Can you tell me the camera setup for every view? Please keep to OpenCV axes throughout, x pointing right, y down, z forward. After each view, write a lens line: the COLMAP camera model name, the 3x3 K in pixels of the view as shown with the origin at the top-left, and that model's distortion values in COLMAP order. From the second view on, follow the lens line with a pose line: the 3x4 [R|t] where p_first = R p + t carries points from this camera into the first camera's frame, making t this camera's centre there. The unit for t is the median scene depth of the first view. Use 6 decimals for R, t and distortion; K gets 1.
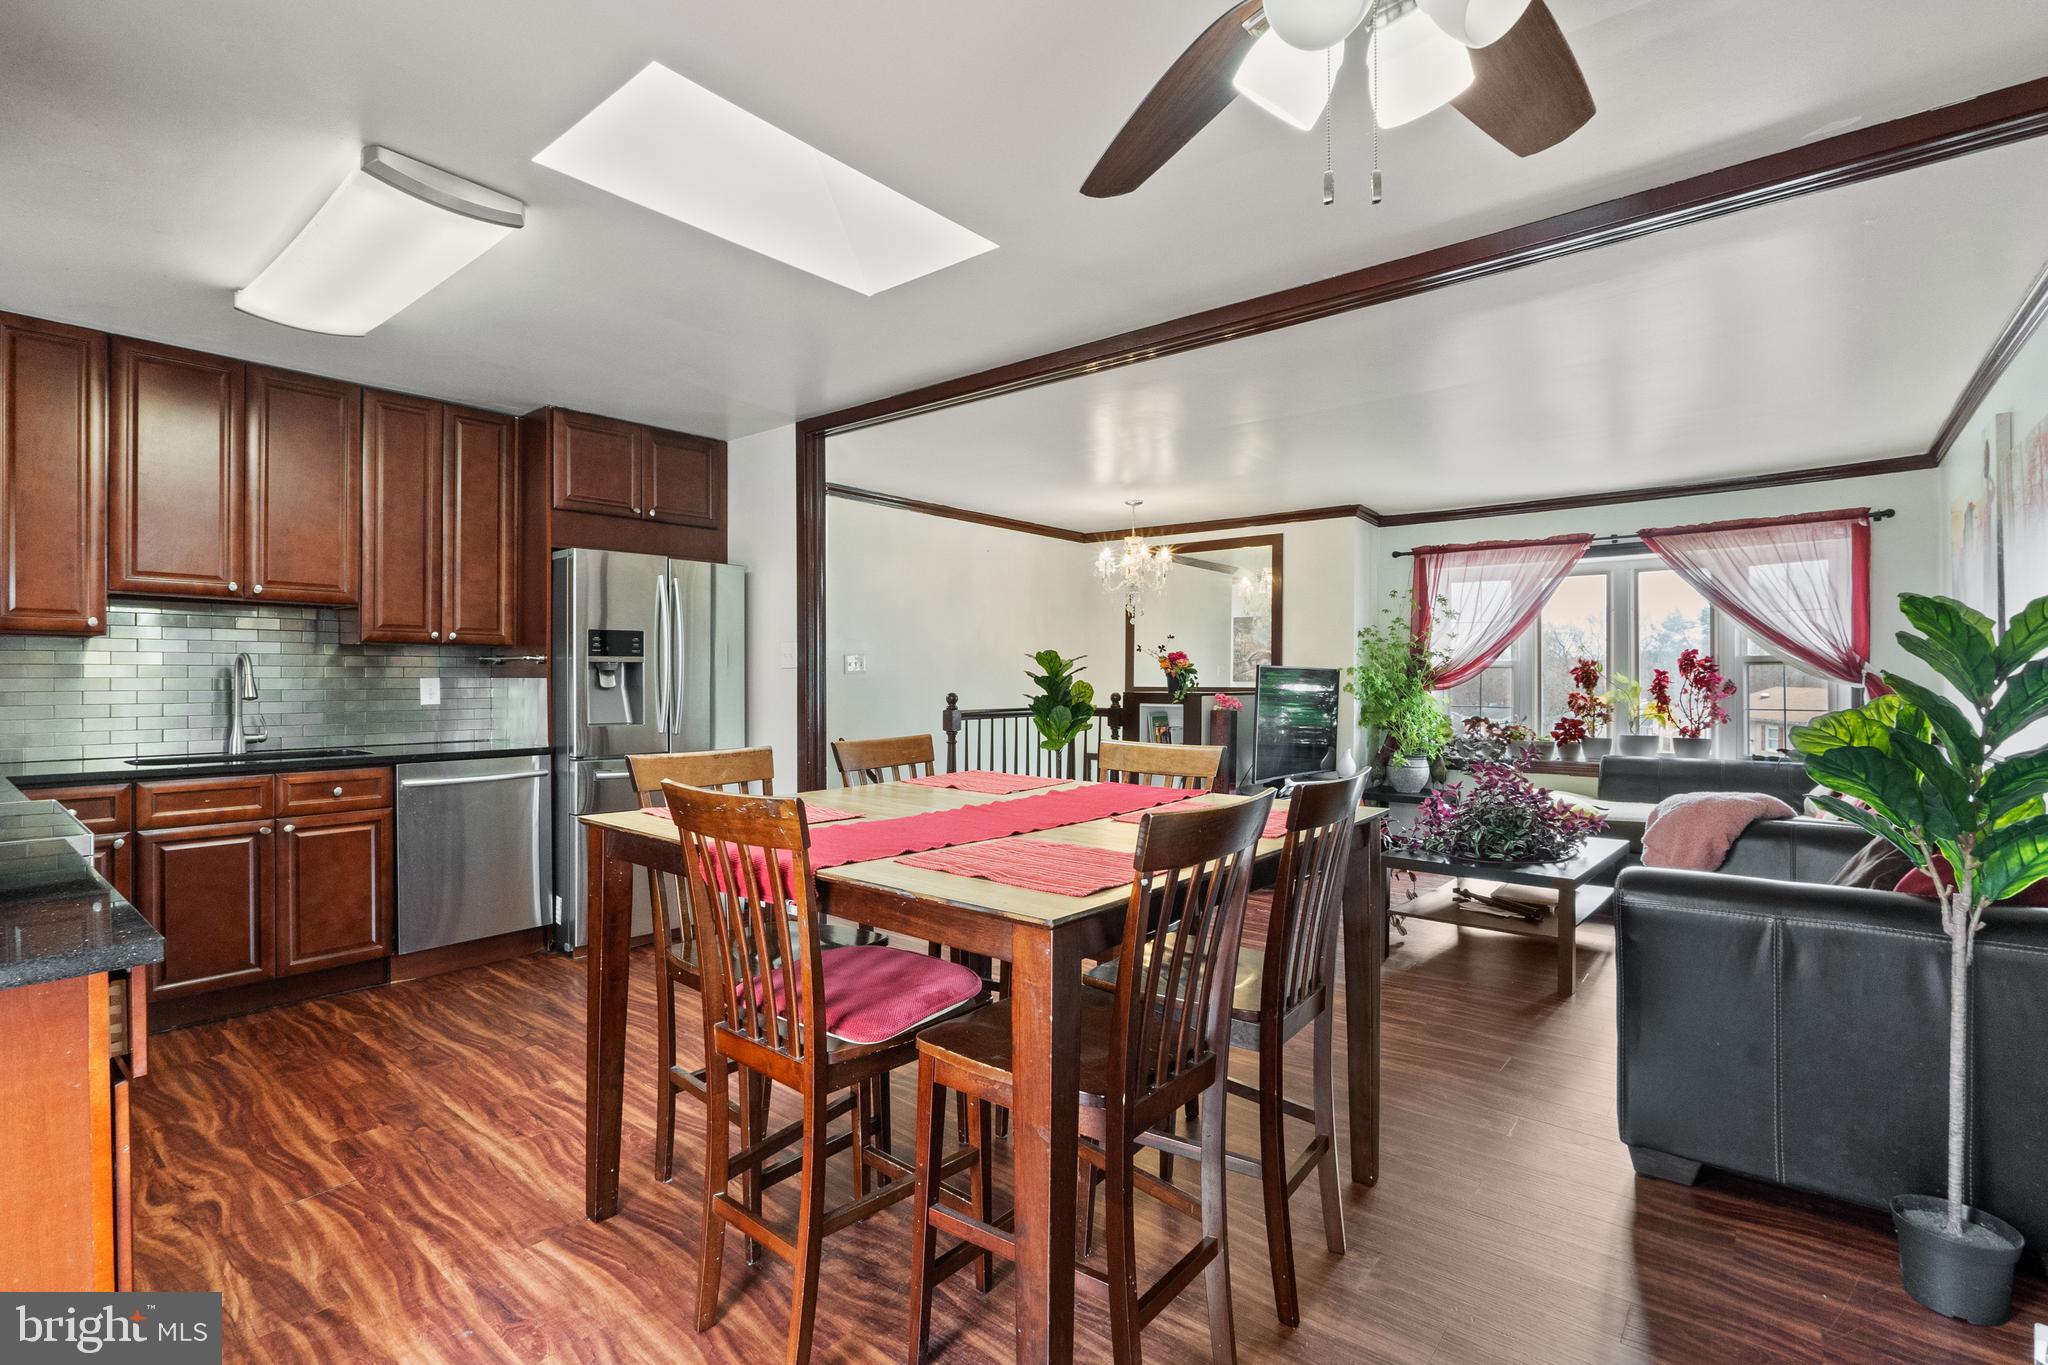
lens RADIAL K [[950.9, 0, 1029.8], [0, 950.9, 675.9], [0, 0, 1]] dist [-0.009721, -0.000025]
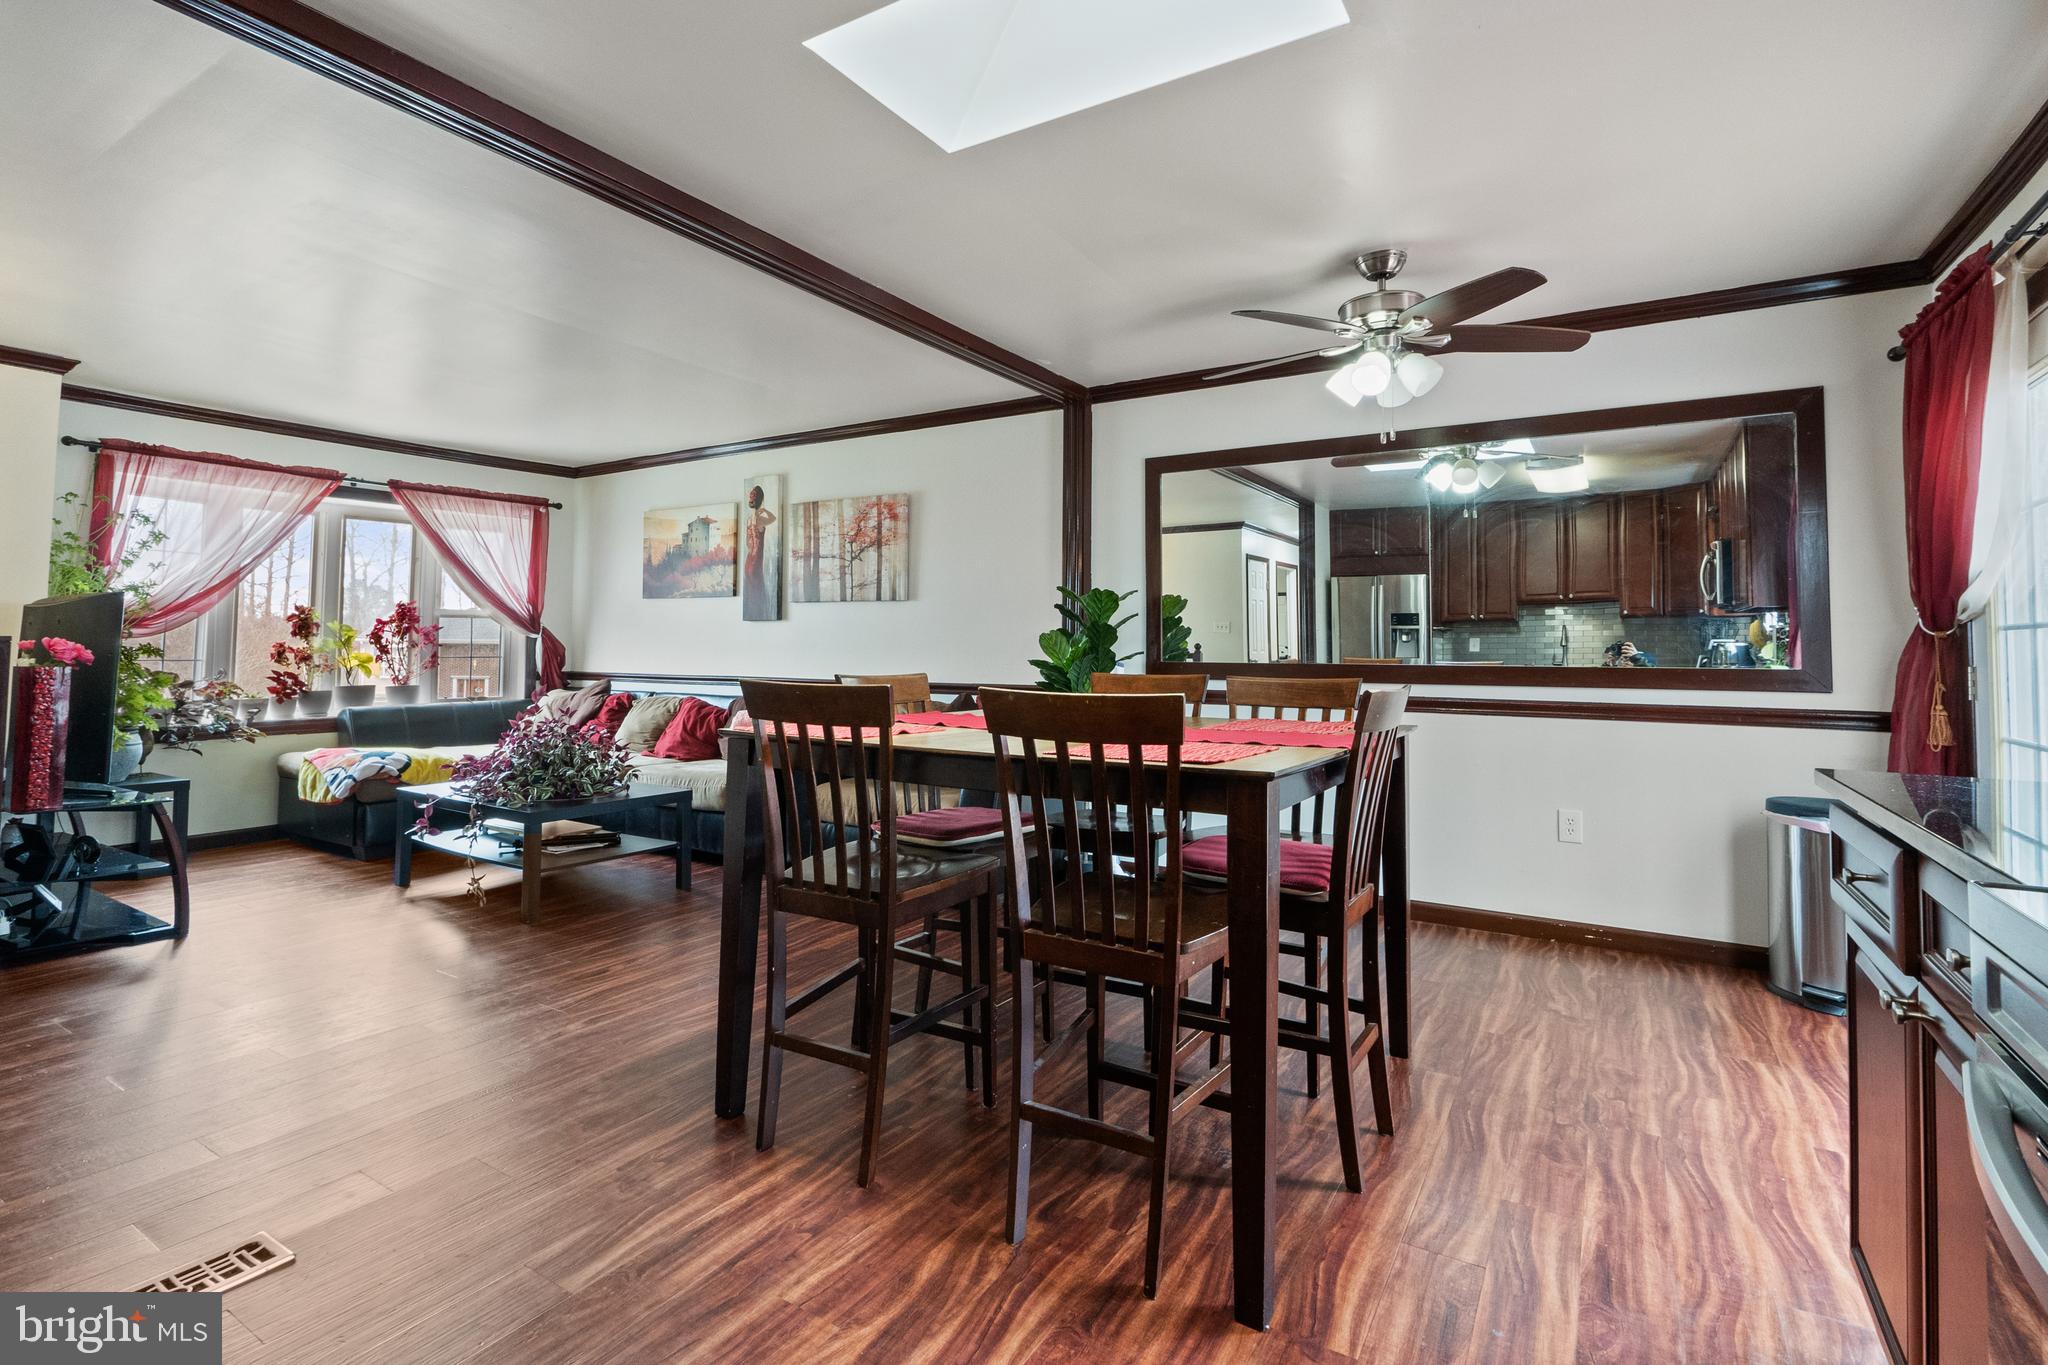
lens RADIAL K [[950.9, 0, 1013.4], [0, 950.9, 604.5], [0, 0, 1]] dist [-0.009721, -0.000025]
pose [[-0.111085, 0.044238, 0.992826, -0.407442], [-0.009016, 0.998923, -0.045518, 0.017630], [-0.993770, -0.014008, -0.110567, 0.437964]]
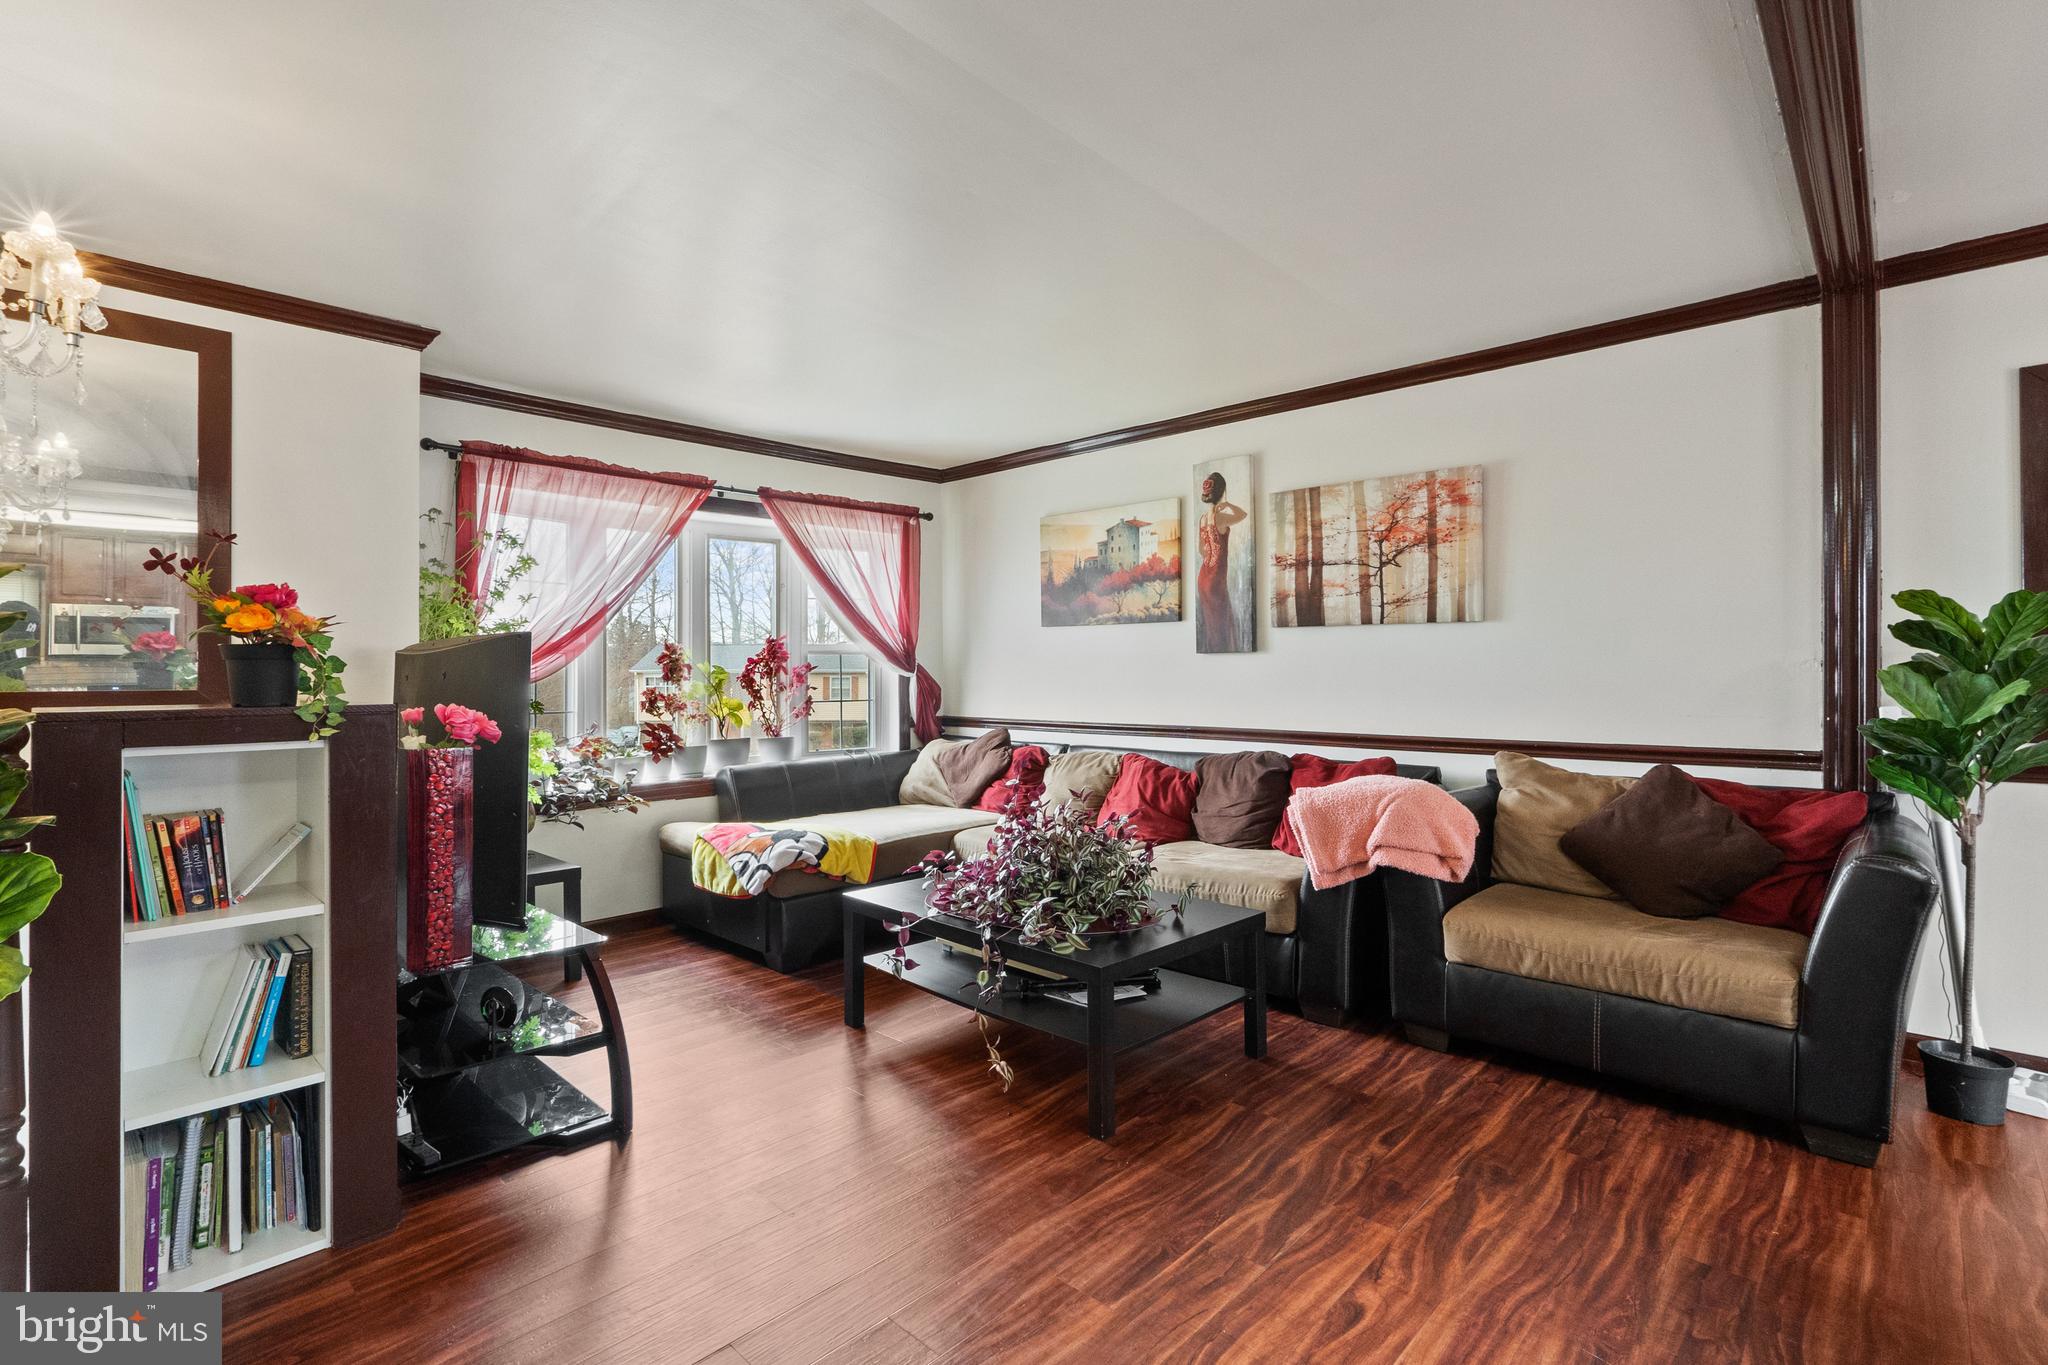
lens RADIAL K [[950.9, 0, 1032.2], [0, 950.9, 673.3], [0, 0, 1]] dist [-0.009721, -0.000025]
pose [[0.089559, -0.003211, 0.995976, -0.148586], [0.002764, 0.999992, 0.002976, 0.005108], [-0.995978, 0.002486, 0.089567, 0.671225]]
